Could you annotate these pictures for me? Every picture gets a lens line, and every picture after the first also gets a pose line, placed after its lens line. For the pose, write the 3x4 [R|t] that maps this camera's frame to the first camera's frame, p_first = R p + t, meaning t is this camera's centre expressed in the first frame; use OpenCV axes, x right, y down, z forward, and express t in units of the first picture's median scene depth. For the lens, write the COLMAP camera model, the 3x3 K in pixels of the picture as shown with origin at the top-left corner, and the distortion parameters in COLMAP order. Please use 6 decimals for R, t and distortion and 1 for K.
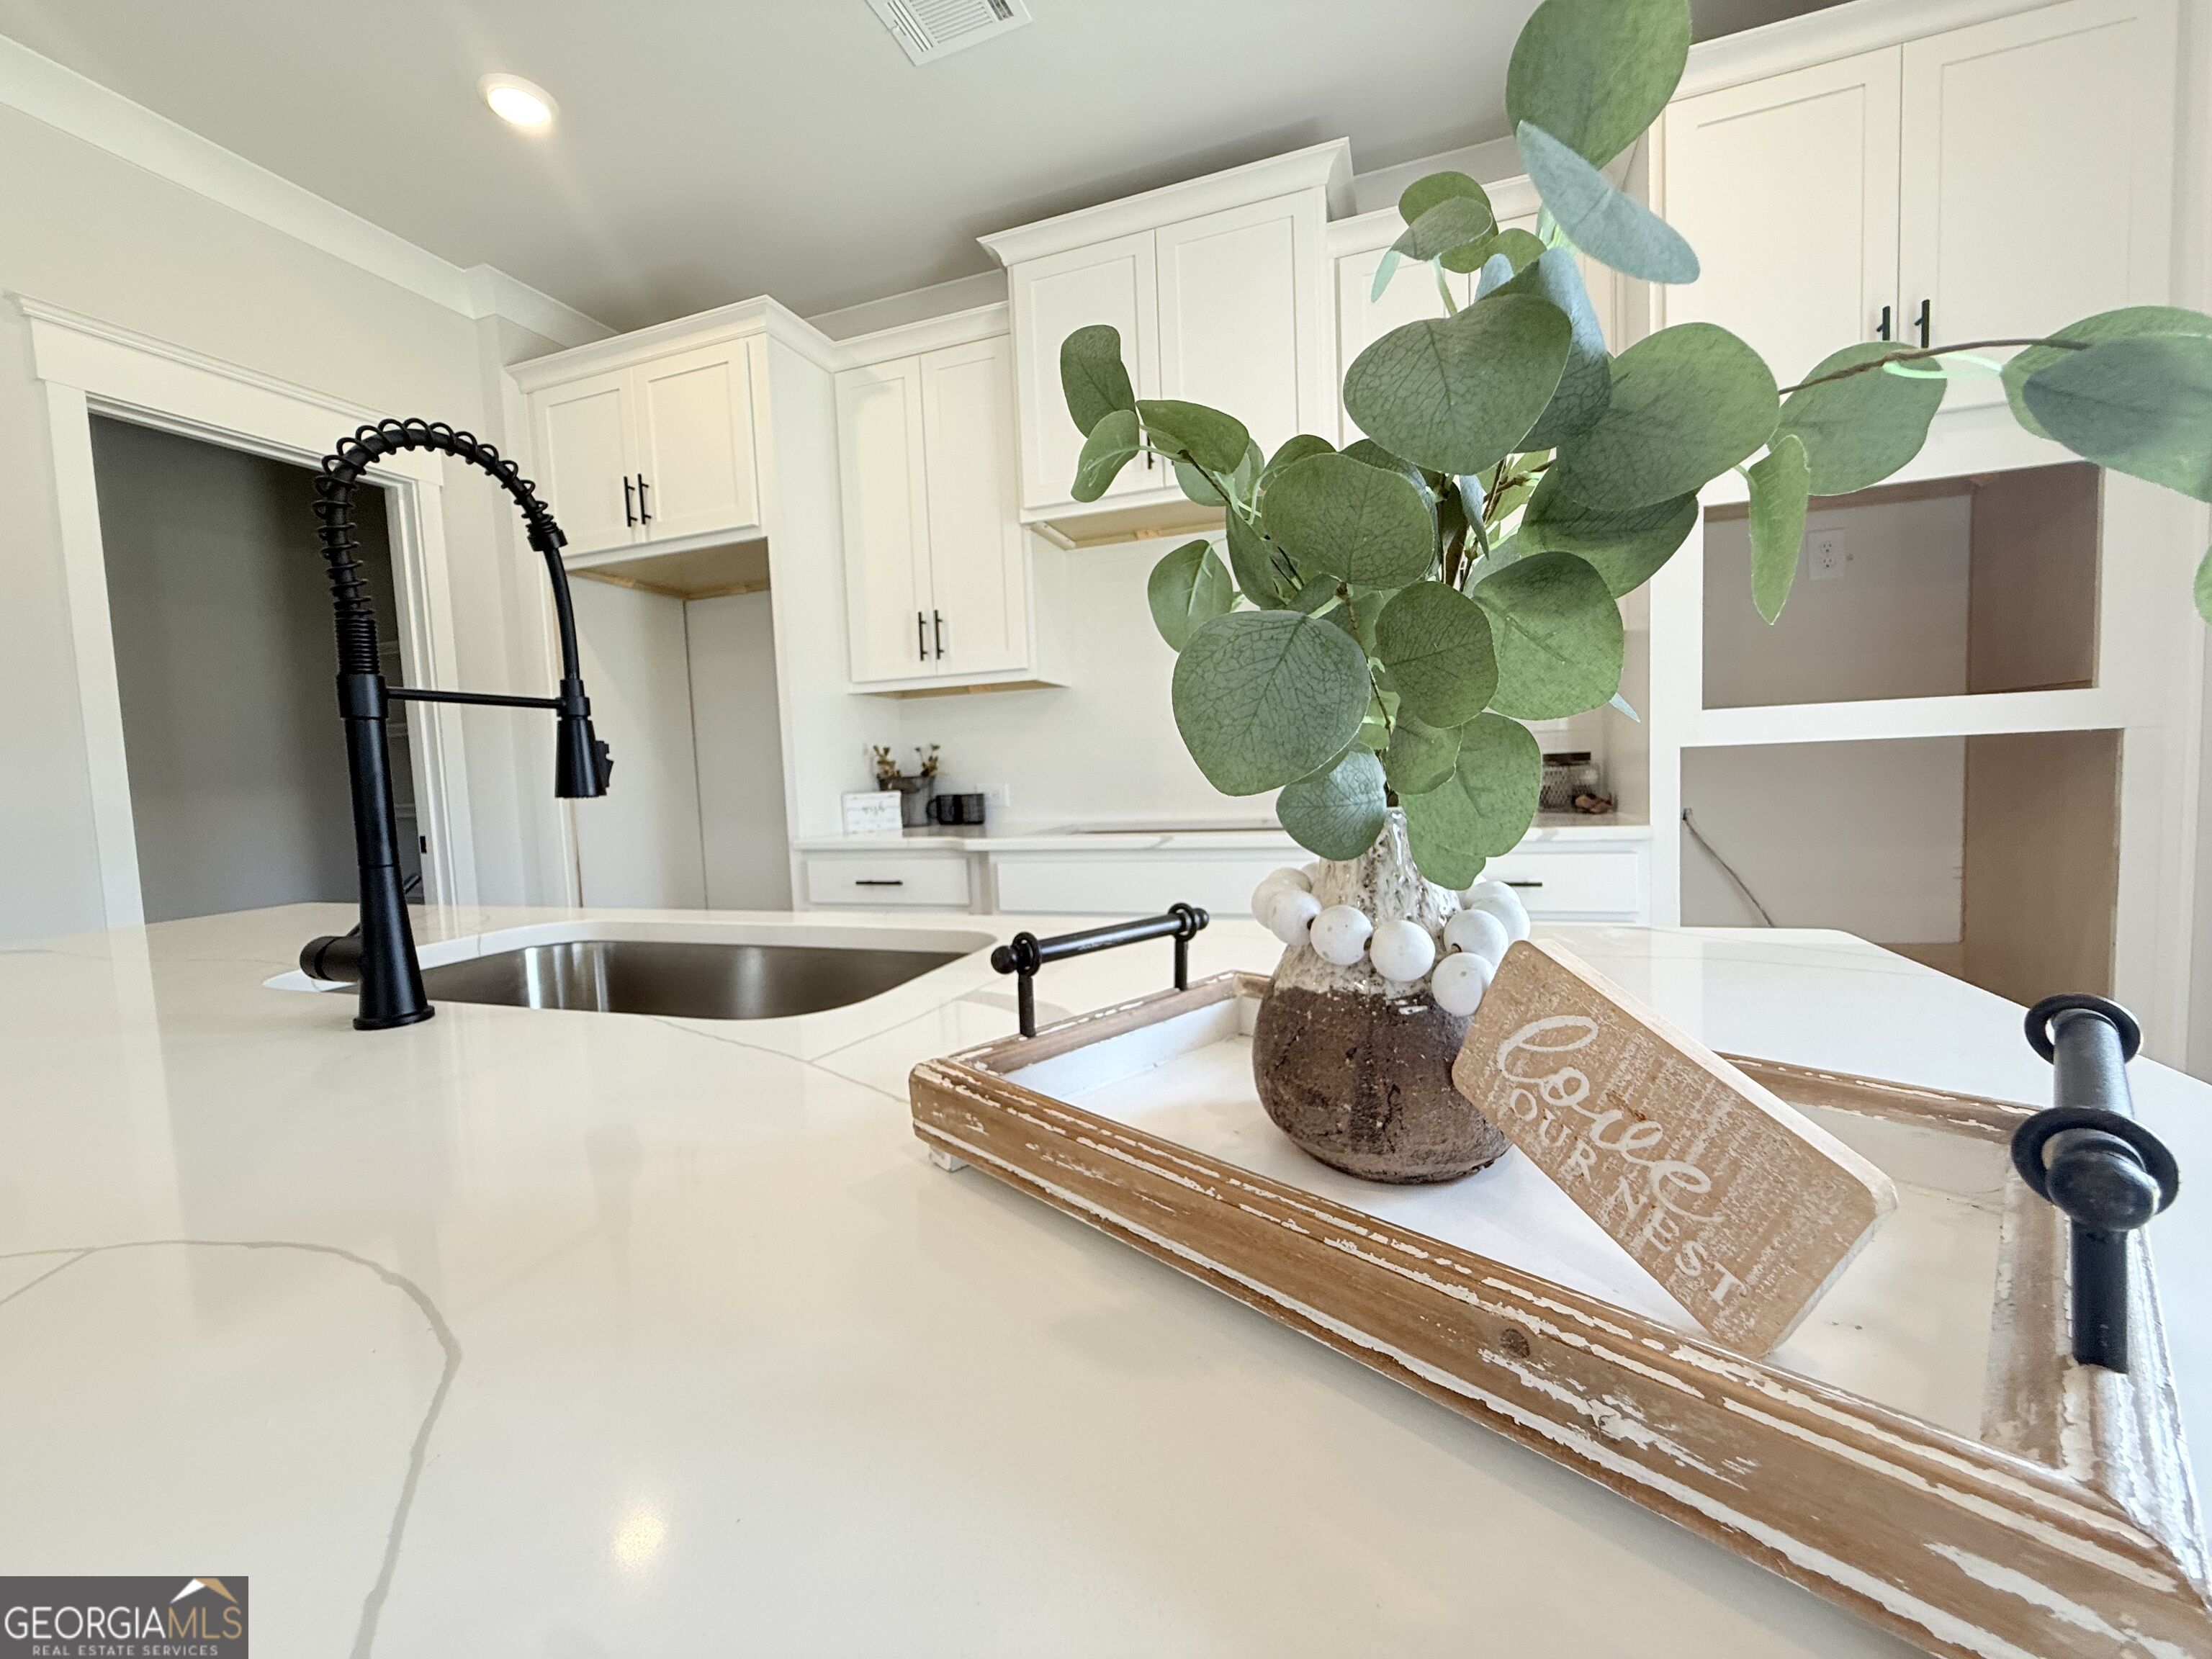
lens RADIAL K [[880.1, 0, 1111.7], [0, 880.1, 824.1], [0, 0, 1]] dist [-0.001806, 0.000711]
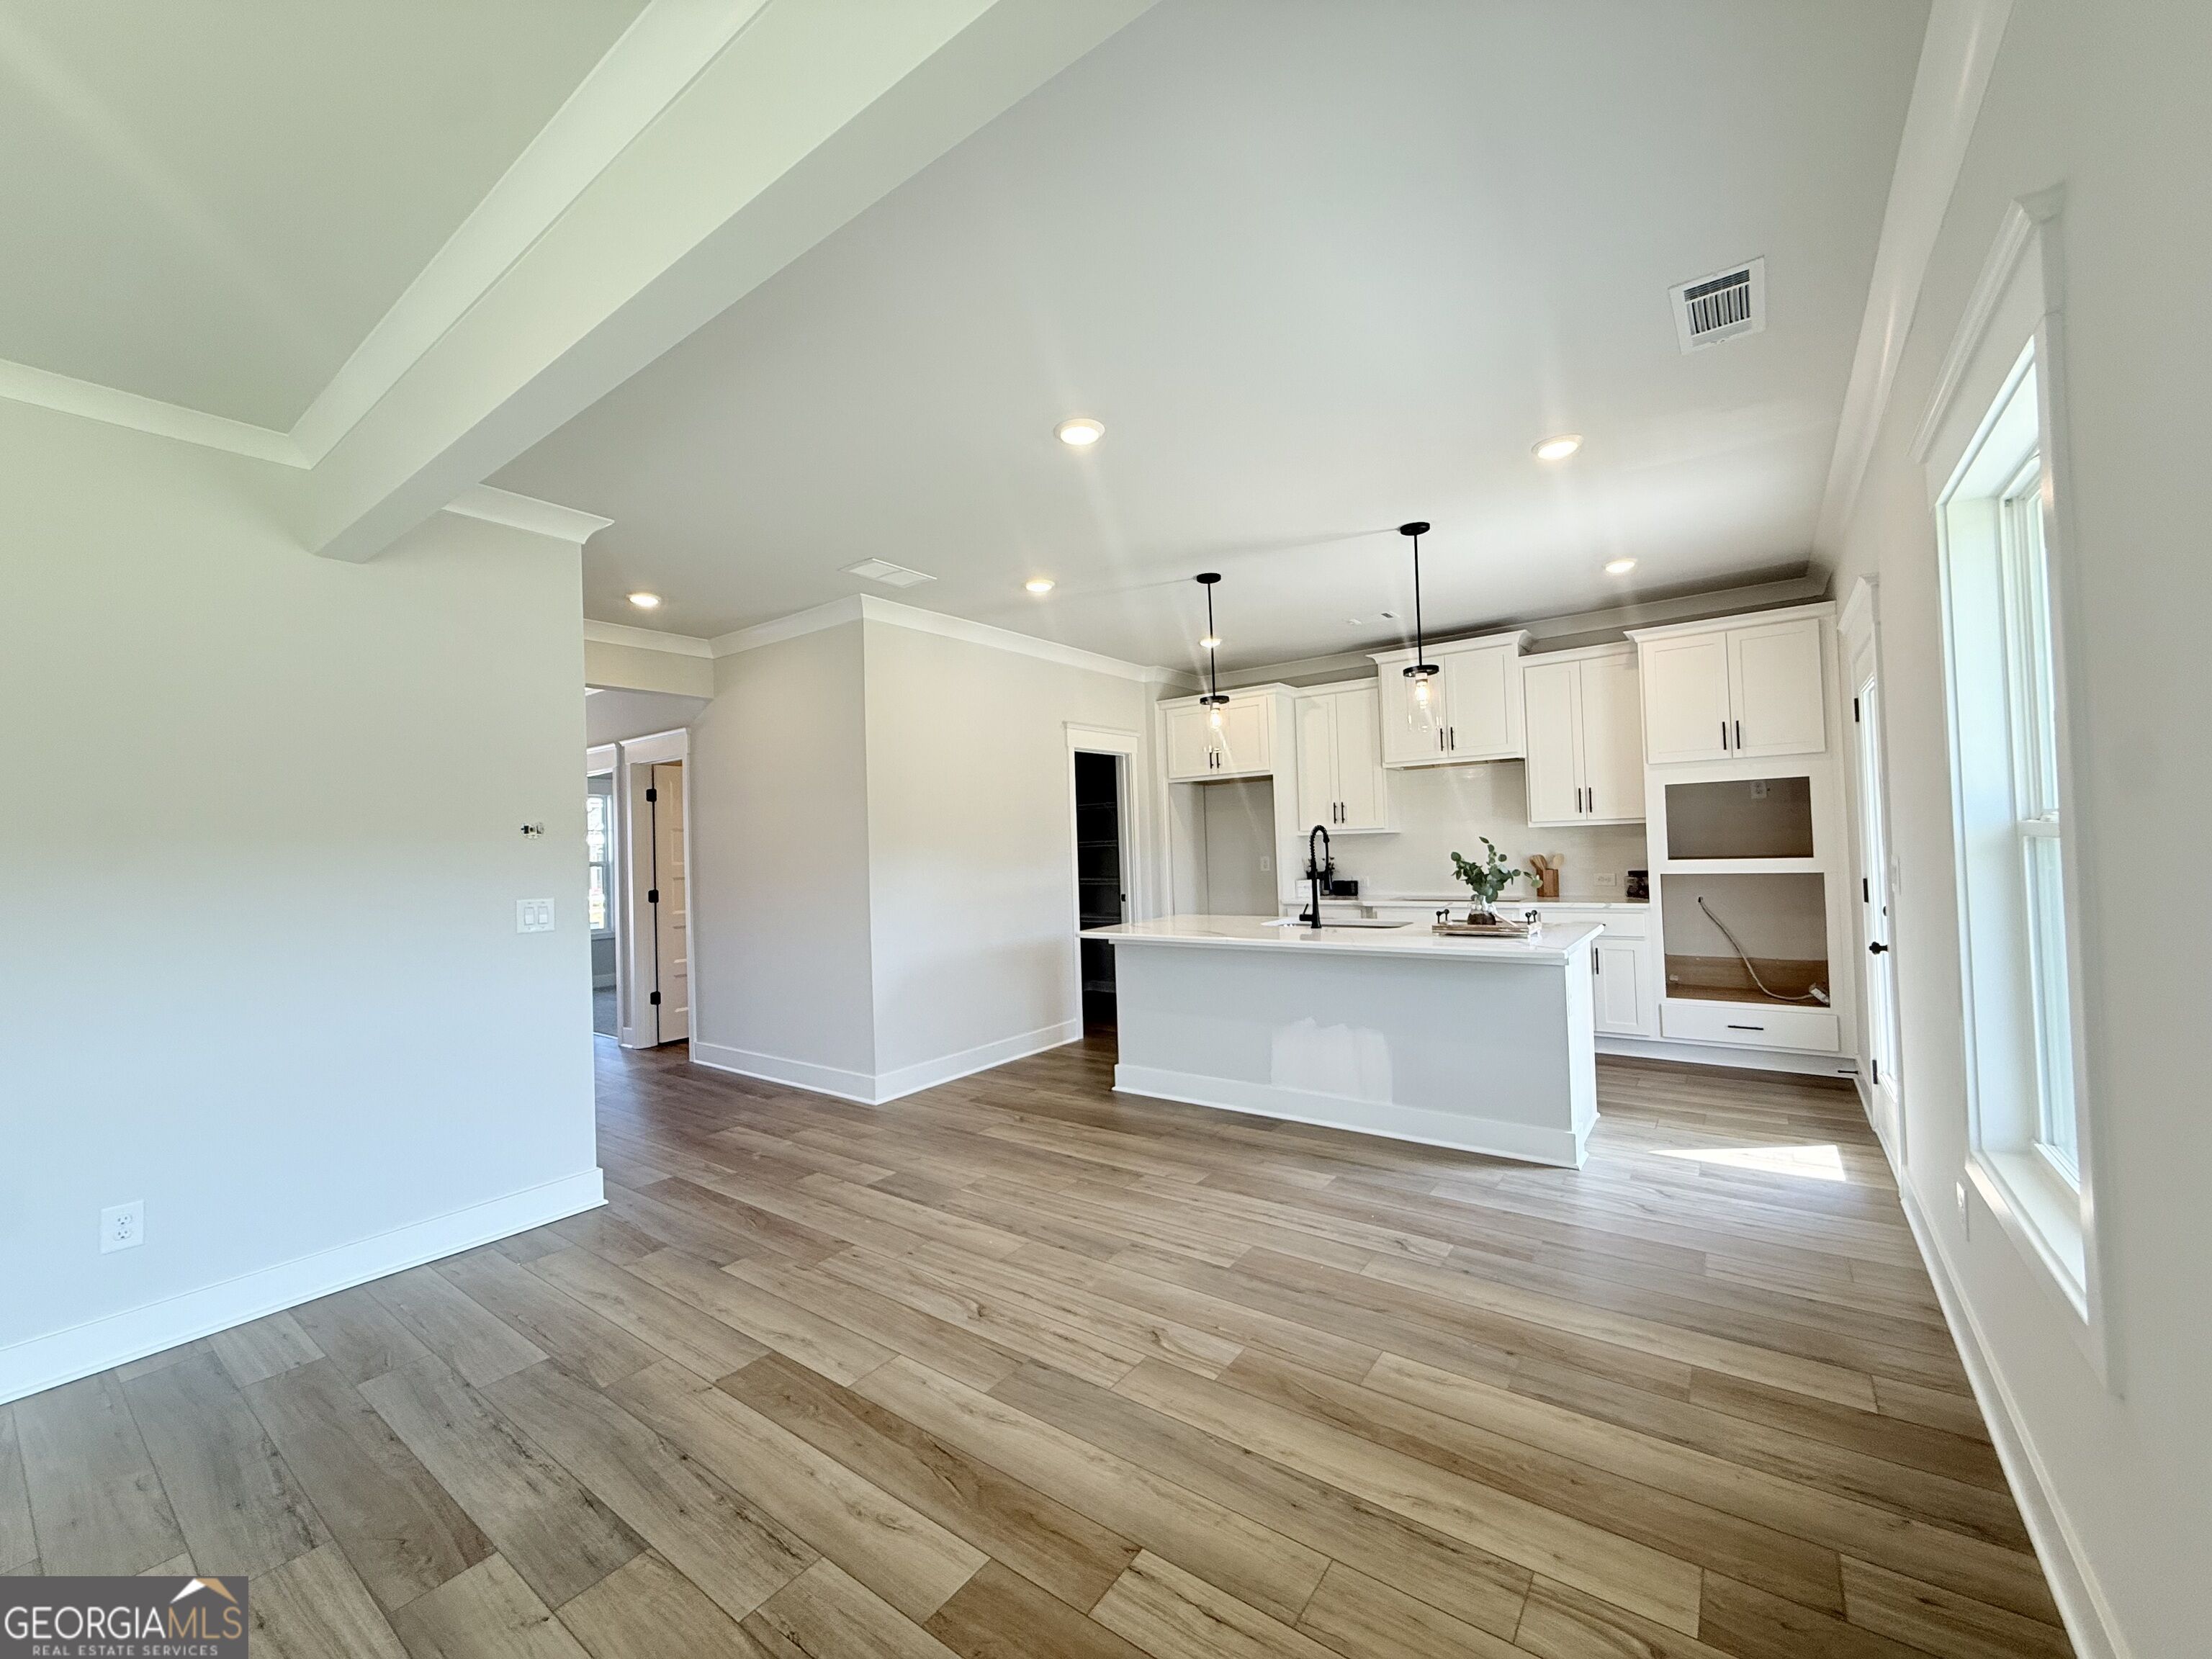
lens RADIAL K [[880.1, 0, 1092.0], [0, 880.1, 828.0], [0, 0, 1]] dist [-0.001806, 0.000711]
pose [[0.955723, 0.003656, -0.294245, -0.150036], [-0.024089, 0.997539, -0.065849, -0.006217], [0.293280, 0.070022, 0.953459, -1.442135]]
